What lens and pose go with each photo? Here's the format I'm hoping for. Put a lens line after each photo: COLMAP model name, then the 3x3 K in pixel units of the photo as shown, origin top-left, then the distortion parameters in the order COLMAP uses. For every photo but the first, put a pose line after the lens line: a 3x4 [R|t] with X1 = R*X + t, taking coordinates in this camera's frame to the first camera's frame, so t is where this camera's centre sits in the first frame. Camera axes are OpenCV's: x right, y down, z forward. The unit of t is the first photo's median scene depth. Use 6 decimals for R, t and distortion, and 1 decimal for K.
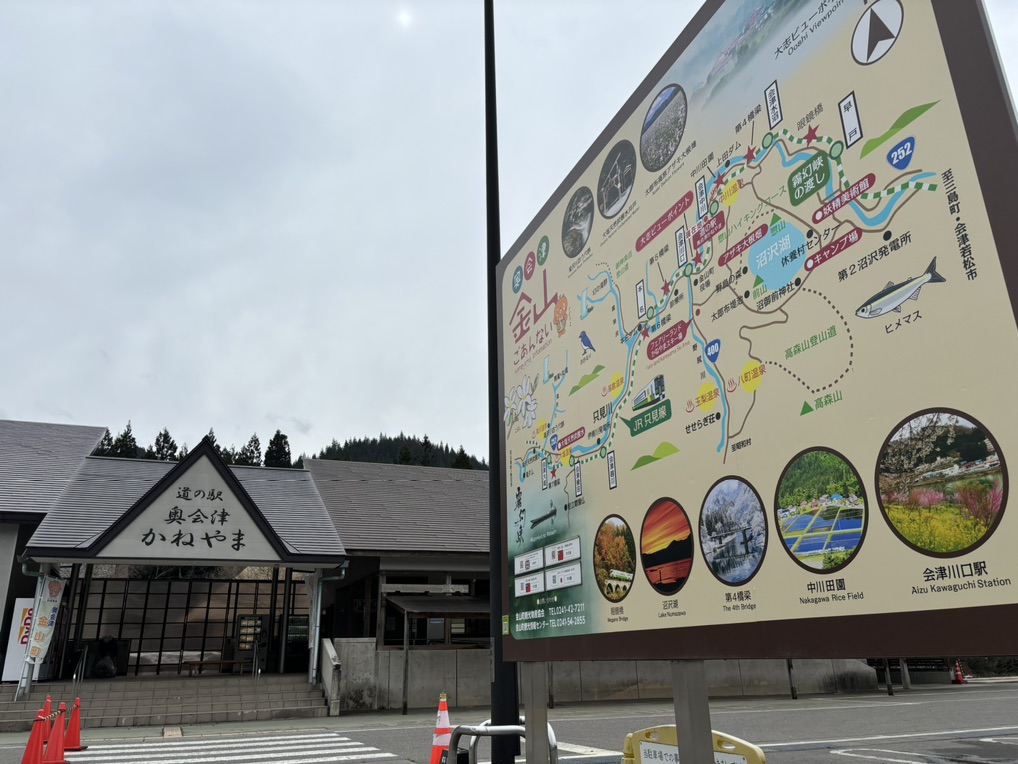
lens RADIAL K [[772.4, 0, 505.5], [0, 772.4, 380.7], [0, 0, 1]] dist [0.038541, -0.039191]
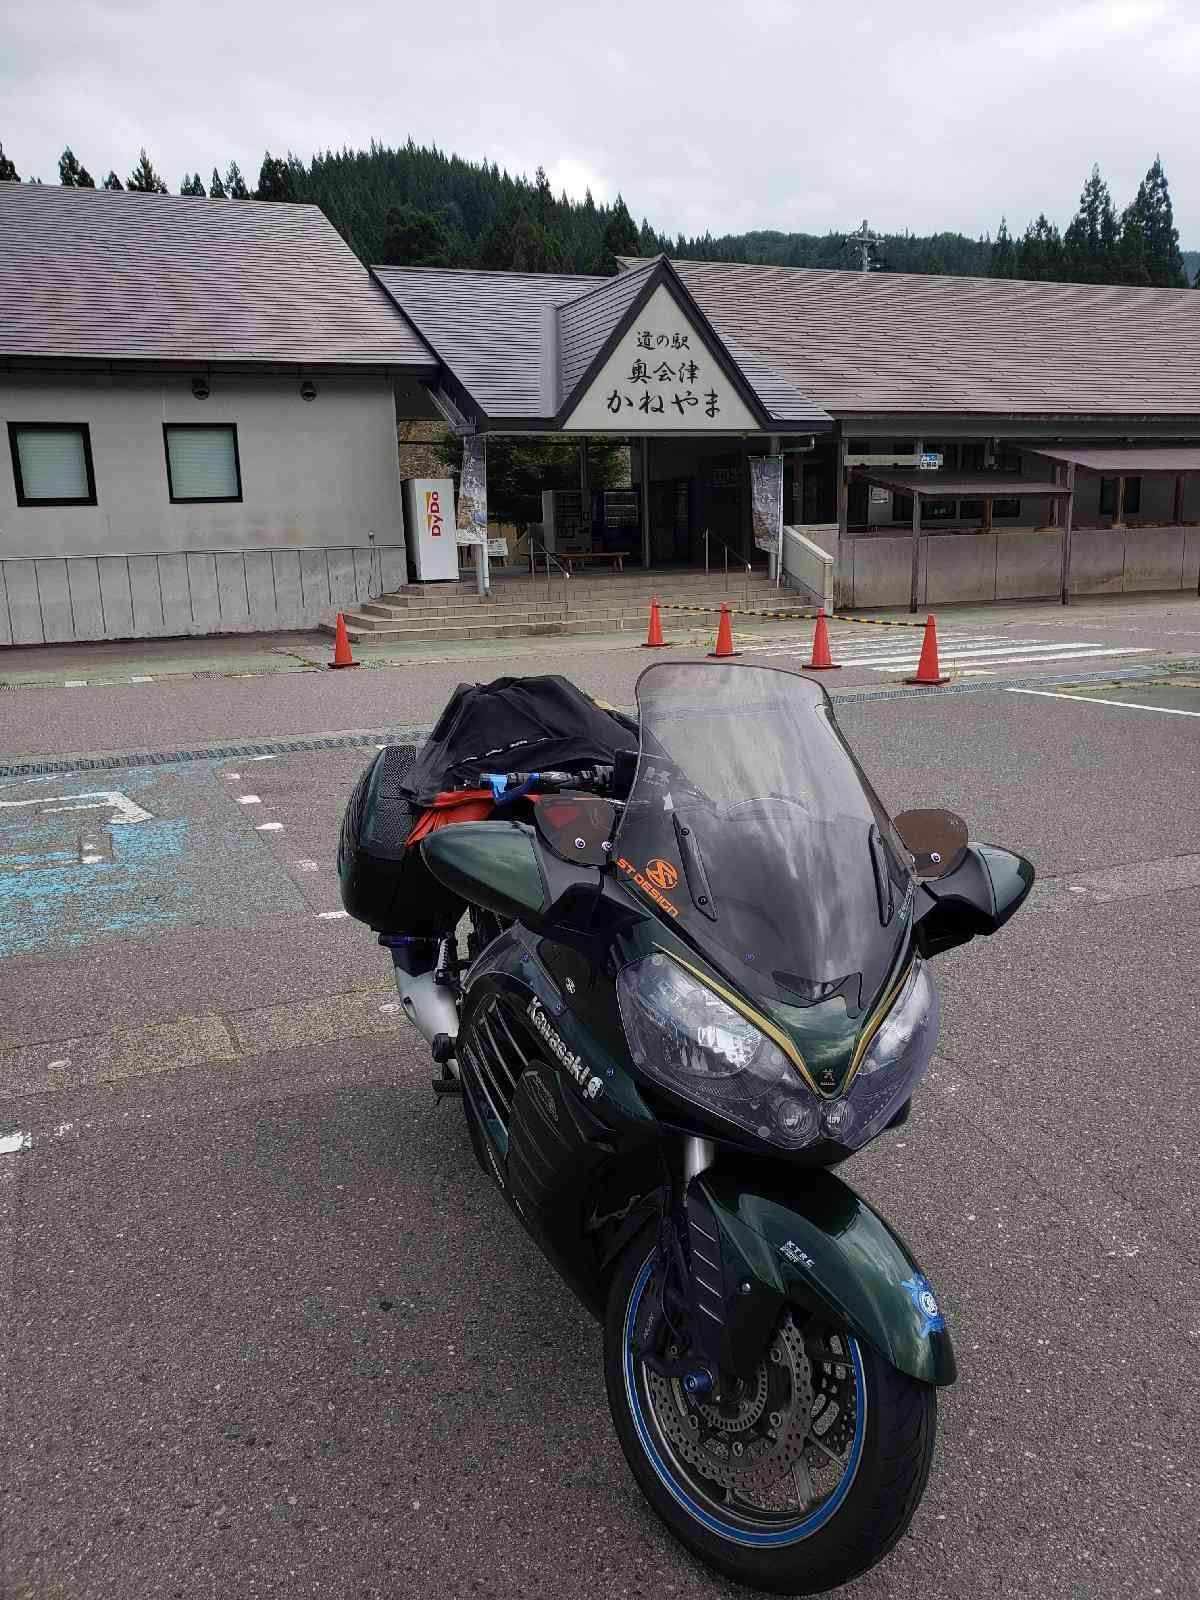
lens RADIAL K [[1229.1, 0, 605.1], [0, 1229.1, 805.5], [0, 0, 1]] dist [0.009987, 0.000391]
pose [[0.999828, -0.012520, 0.013690, -0.451505], [0.003237, 0.844347, 0.535787, -0.104628], [-0.018267, -0.535651, 0.844242, -0.220006]]
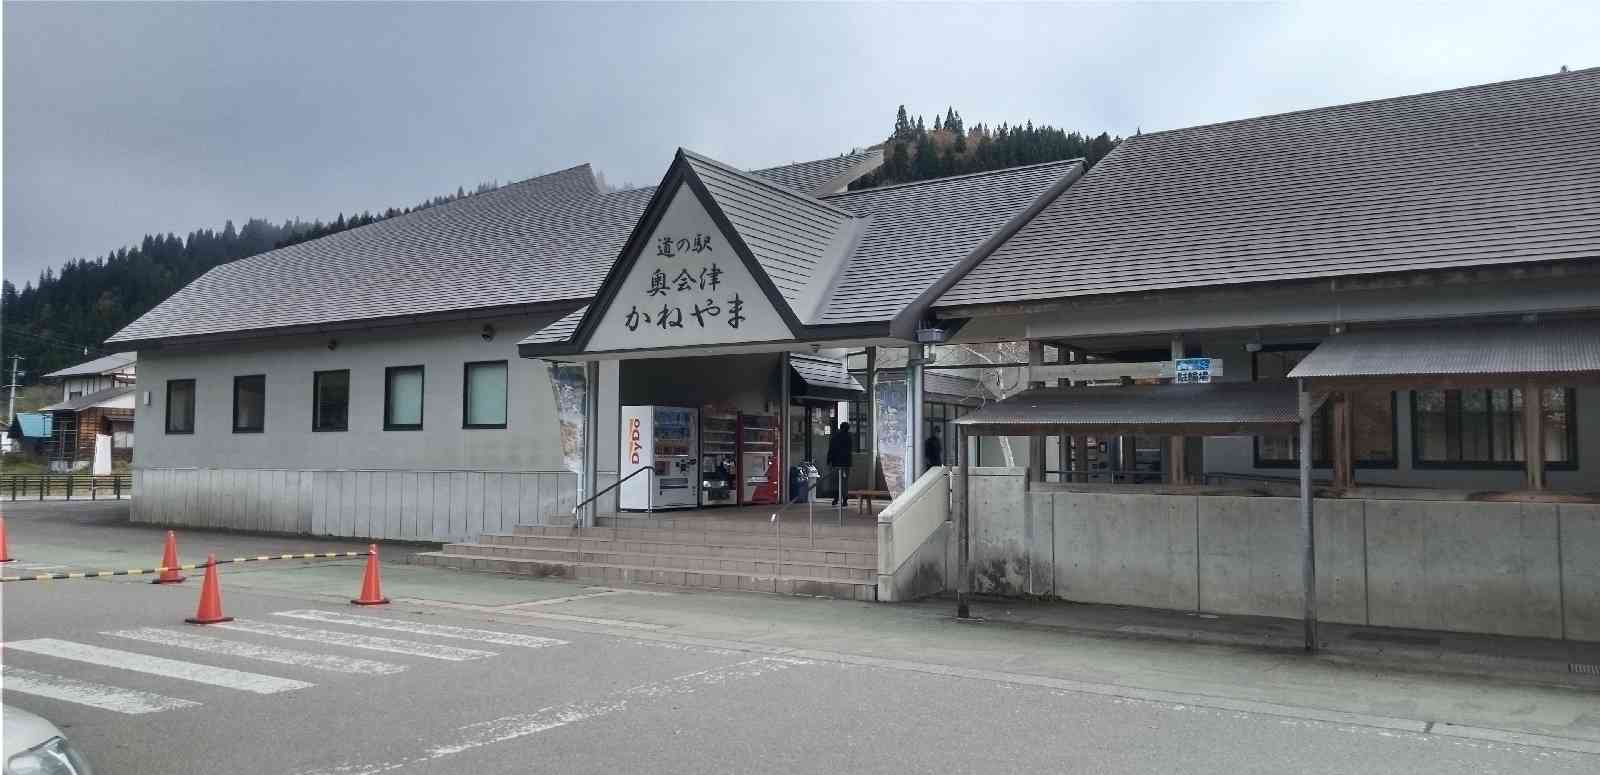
lens RADIAL K [[1173.6, 0, 815.1], [0, 1173.6, 388.7], [0, 0, 1]] dist [0.034227, -0.002173]
pose [[0.582180, -0.027390, -0.812598, 0.410907], [0.256749, 0.954487, 0.151773, 0.134498], [0.771457, -0.296993, 0.562716, 0.497209]]
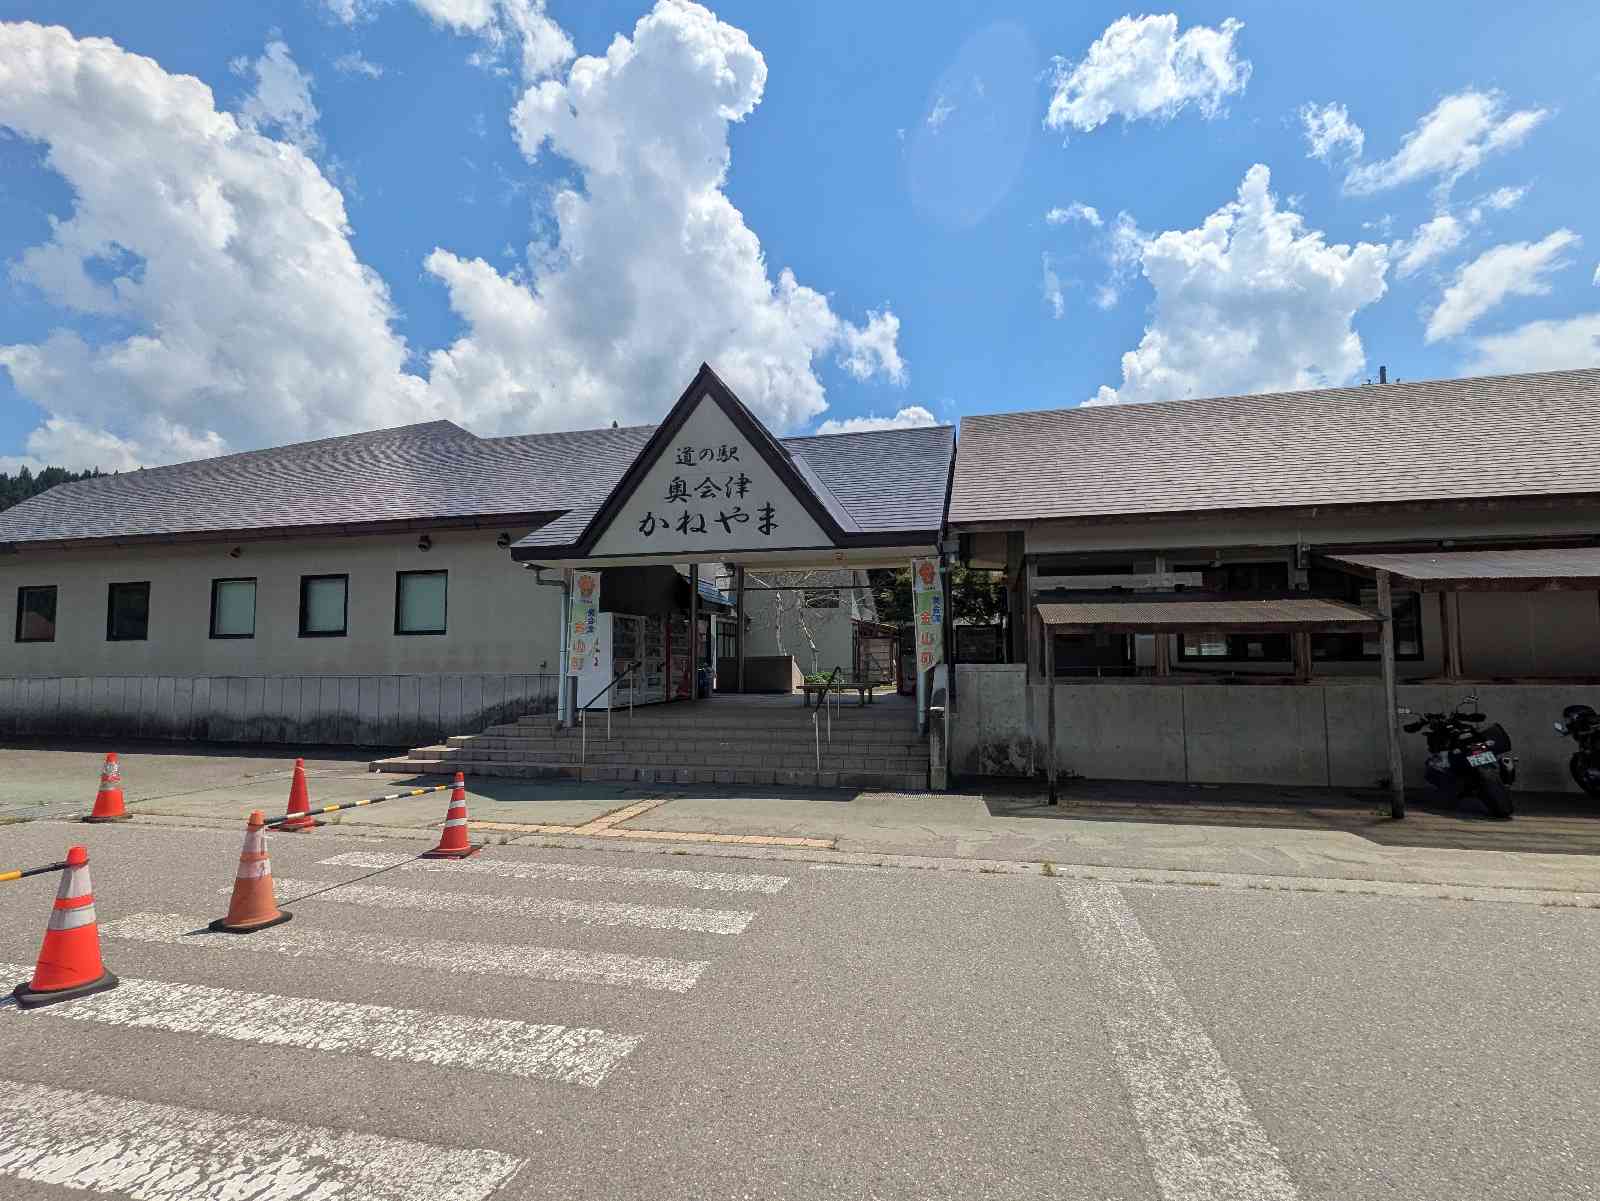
lens RADIAL K [[772.9, 0, 805.7], [0, 772.9, 606.6], [0, 0, 1]] dist [0.003490, 0.000364]
pose [[0.816992, -0.028286, -0.575955, 0.040156], [0.183832, 0.959459, 0.213646, 0.139287], [0.546562, -0.280426, 0.789070, 0.480401]]
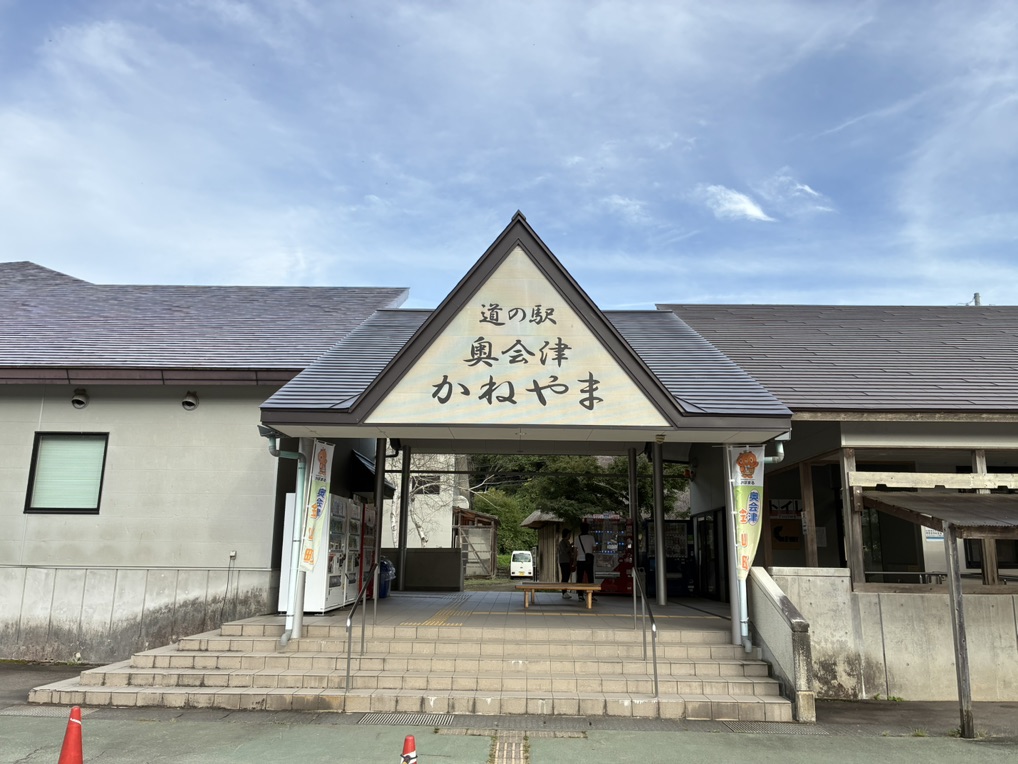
lens RADIAL K [[772.4, 0, 505.5], [0, 772.4, 380.7], [0, 0, 1]] dist [0.038541, -0.039191]
pose [[0.917170, -0.055888, -0.394557, -0.175297], [0.102896, 0.989754, 0.098992, 0.131863], [0.384982, -0.131391, 0.913523, 0.458600]]
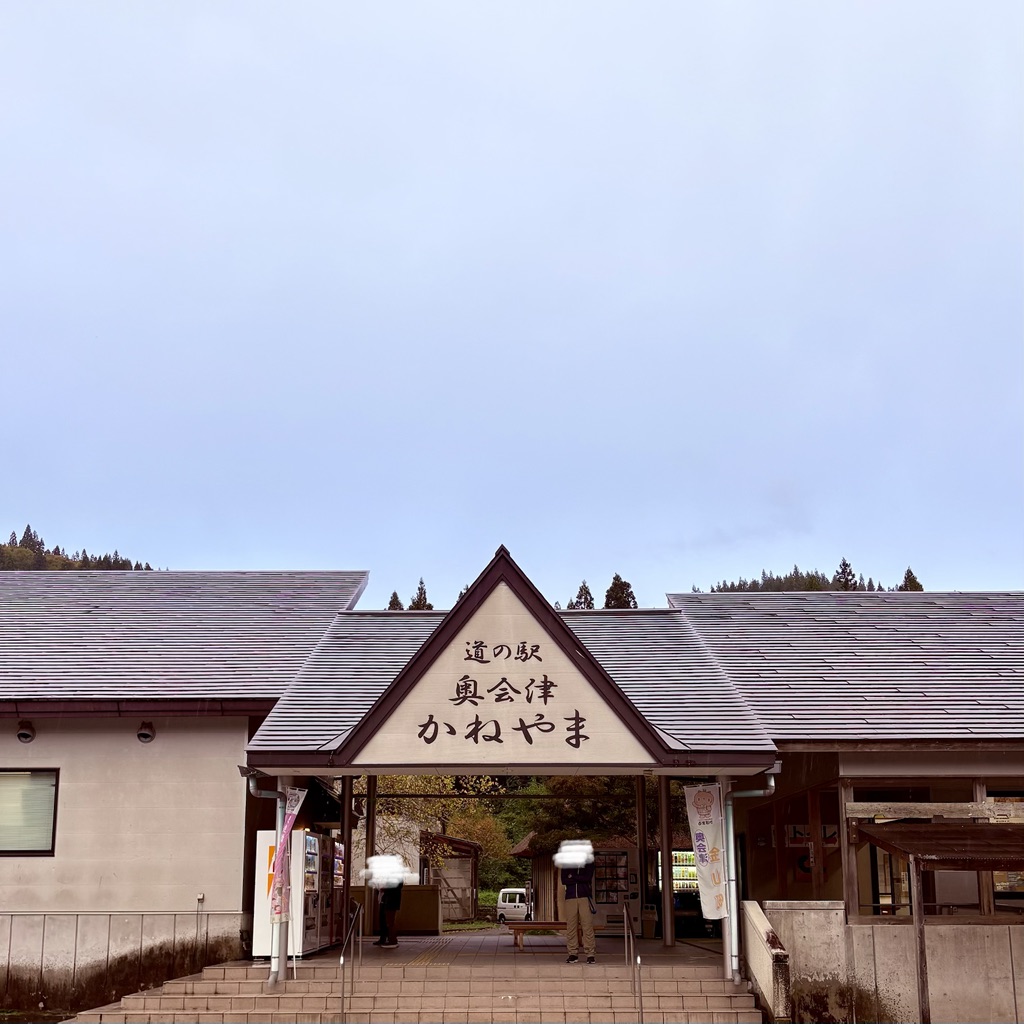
lens RADIAL K [[1146.4, 0, 488.7], [0, 1146.4, 703.0], [0, 0, 1]] dist [0.121371, -0.339420]
pose [[0.919016, -0.046945, -0.391414, -0.078653], [0.116126, 0.981067, 0.154992, 0.051502], [0.376728, -0.187893, 0.907068, 0.232765]]
